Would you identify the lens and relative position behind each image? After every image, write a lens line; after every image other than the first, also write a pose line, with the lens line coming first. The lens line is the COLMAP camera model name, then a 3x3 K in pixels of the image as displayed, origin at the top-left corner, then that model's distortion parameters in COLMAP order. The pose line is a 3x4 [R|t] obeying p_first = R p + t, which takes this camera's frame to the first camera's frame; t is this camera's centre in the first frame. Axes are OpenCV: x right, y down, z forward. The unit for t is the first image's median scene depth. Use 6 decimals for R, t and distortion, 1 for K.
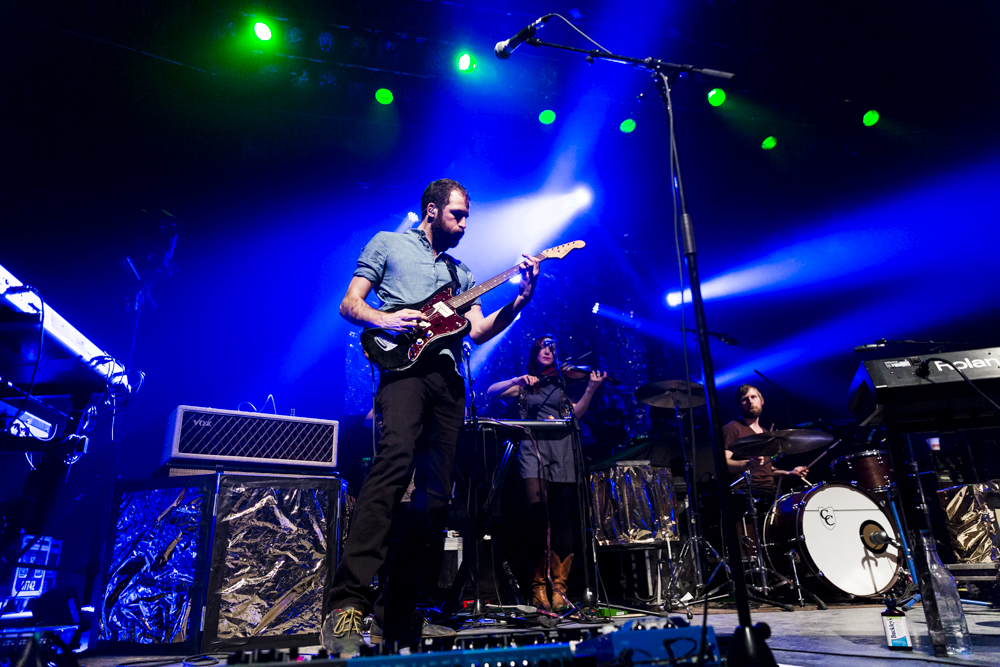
lens RADIAL K [[652.7, 0, 494.7], [0, 652.7, 334.9], [0, 0, 1]] dist [0.002445, 0.002619]
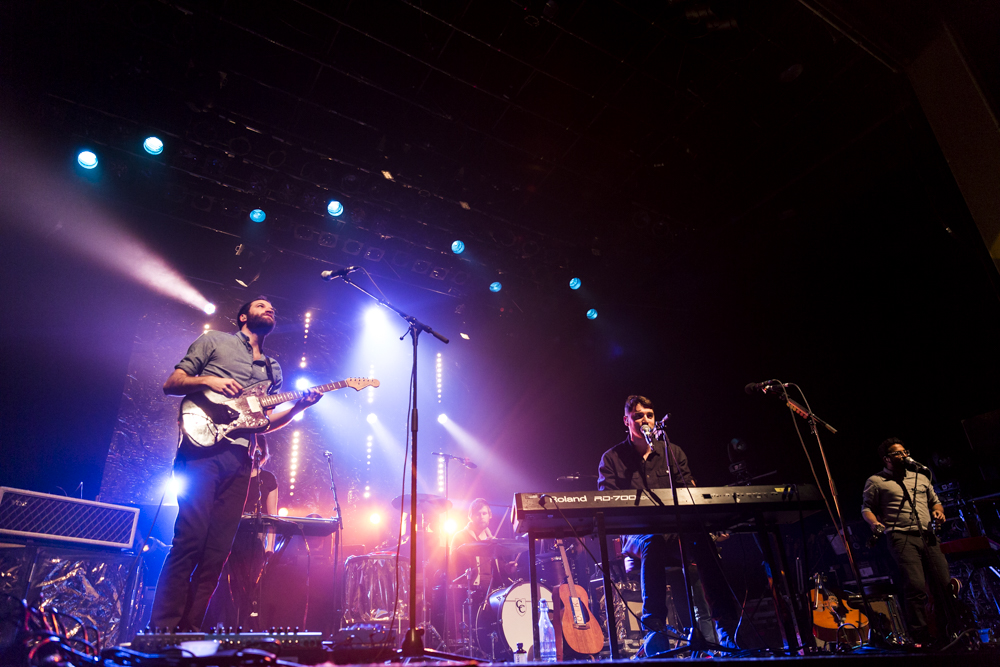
lens RADIAL K [[652.7, 0, 497.9], [0, 652.7, 335.3], [0, 0, 1]] dist [0.002445, 0.002619]
pose [[0.938555, 0.149201, 0.311214, -0.053203], [-0.099843, 0.980549, -0.168984, -0.052687], [-0.330373, 0.127529, 0.935195, -0.462993]]
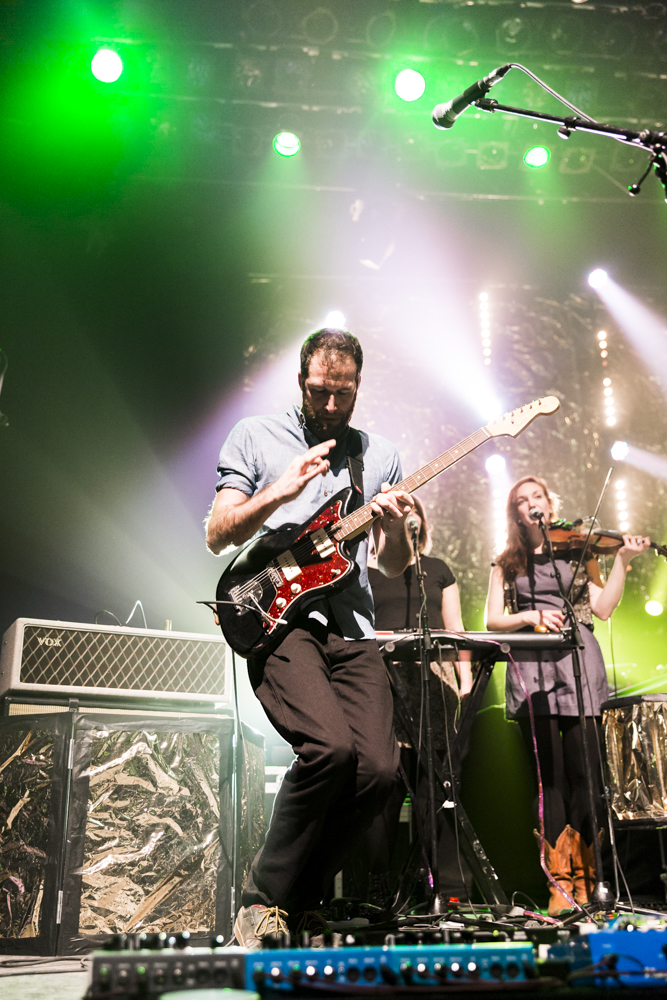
lens RADIAL K [[1012.9, 0, 326.9], [0, 1012.9, 504.1], [0, 0, 1]] dist [0.004609, 0.000000]
pose [[0.989966, -0.024451, -0.139177, 0.022971], [0.026283, 0.999590, 0.011336, -0.025594], [0.138843, -0.014880, 0.990203, -0.082799]]
